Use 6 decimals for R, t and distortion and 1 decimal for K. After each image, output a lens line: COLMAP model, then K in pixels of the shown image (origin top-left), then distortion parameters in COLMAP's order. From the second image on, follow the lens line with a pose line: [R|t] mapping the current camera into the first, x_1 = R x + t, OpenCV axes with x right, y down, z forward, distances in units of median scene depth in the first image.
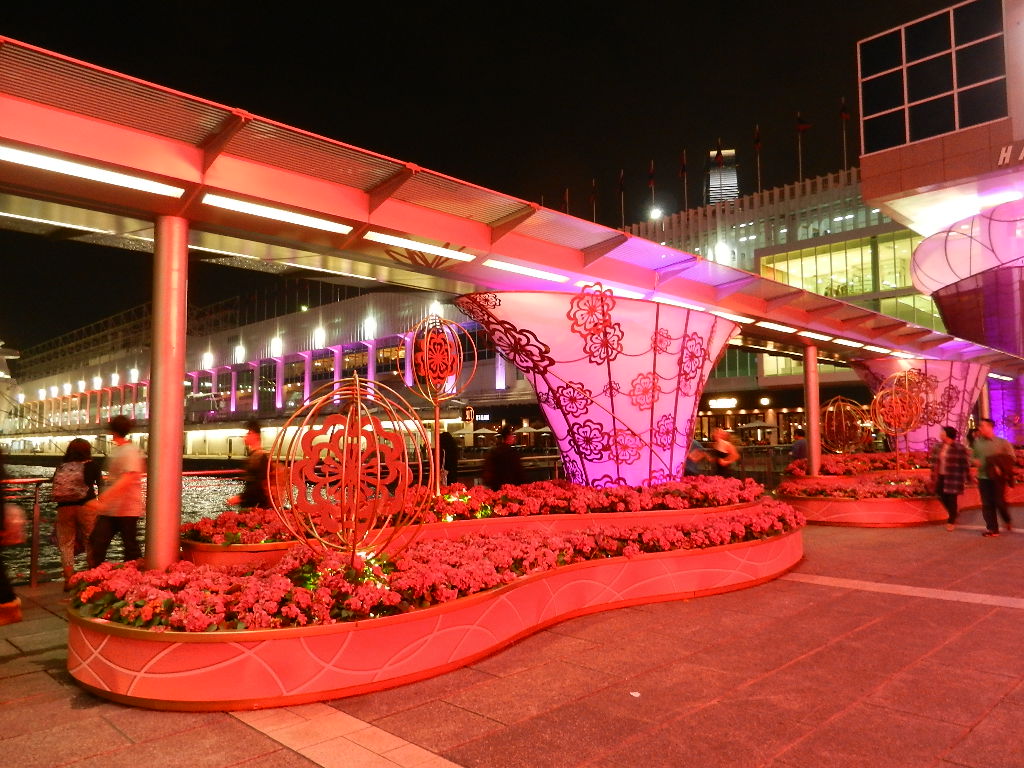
lens RADIAL K [[748.3, 0, 512.0], [0, 748.3, 387.7], [0, 0, 1]] dist [0.000421, 0.000052]
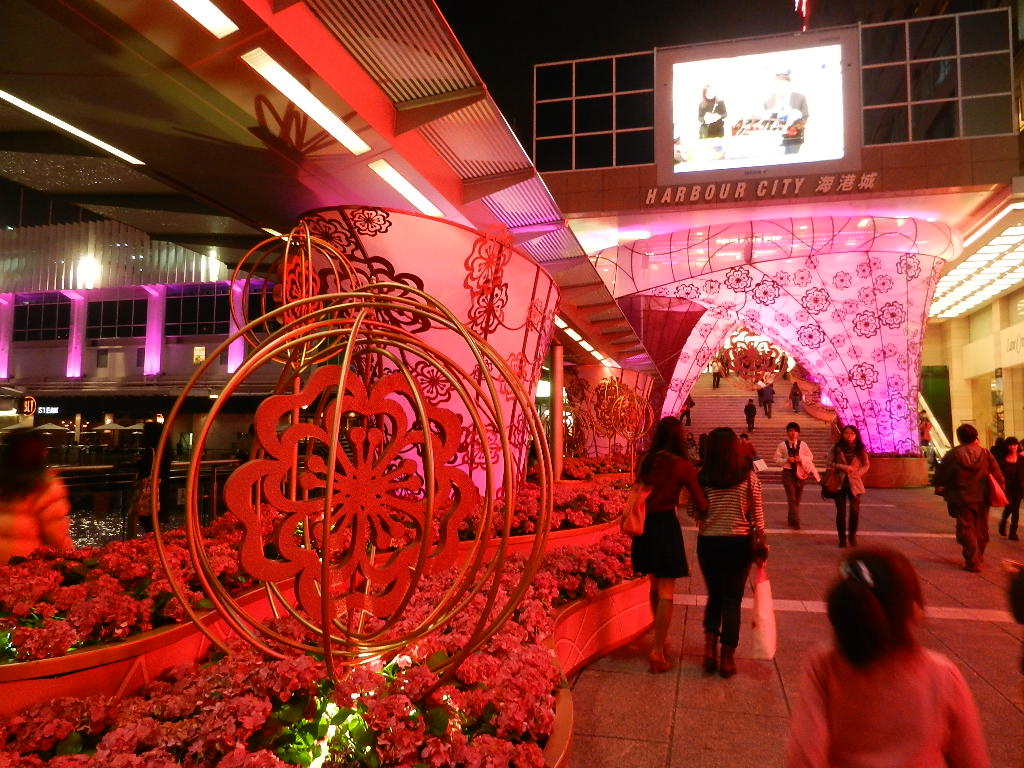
lens RADIAL K [[748.3, 0, 512.0], [0, 748.3, 387.7], [0, 0, 1]] dist [0.000421, 0.000052]
pose [[0.858459, 0.054834, 0.509943, -0.082936], [-0.052939, 0.998431, -0.018240, 0.011502], [-0.510143, -0.011338, 0.860015, 0.119801]]
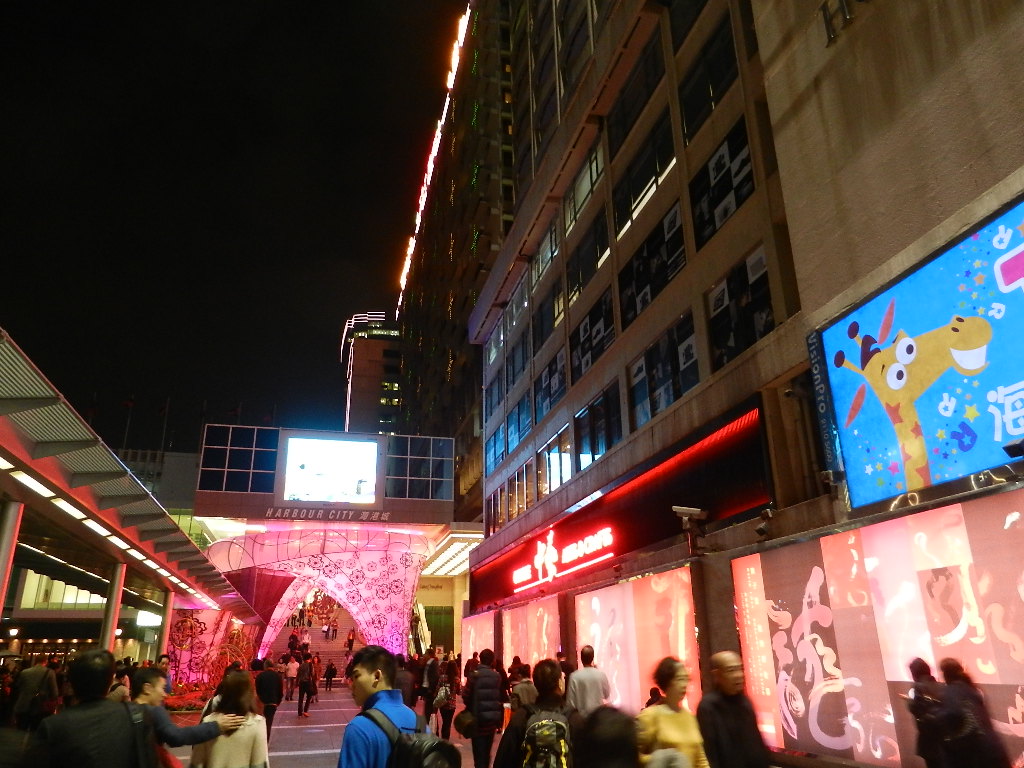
lens RADIAL K [[748.3, 0, 512.0], [0, 748.3, 387.7], [0, 0, 1]] dist [0.000421, 0.000052]
pose [[0.503207, 0.299473, 0.810616, -0.682818], [-0.053546, 0.947036, -0.316633, -0.029893], [-0.862505, 0.115926, 0.492590, -0.535579]]
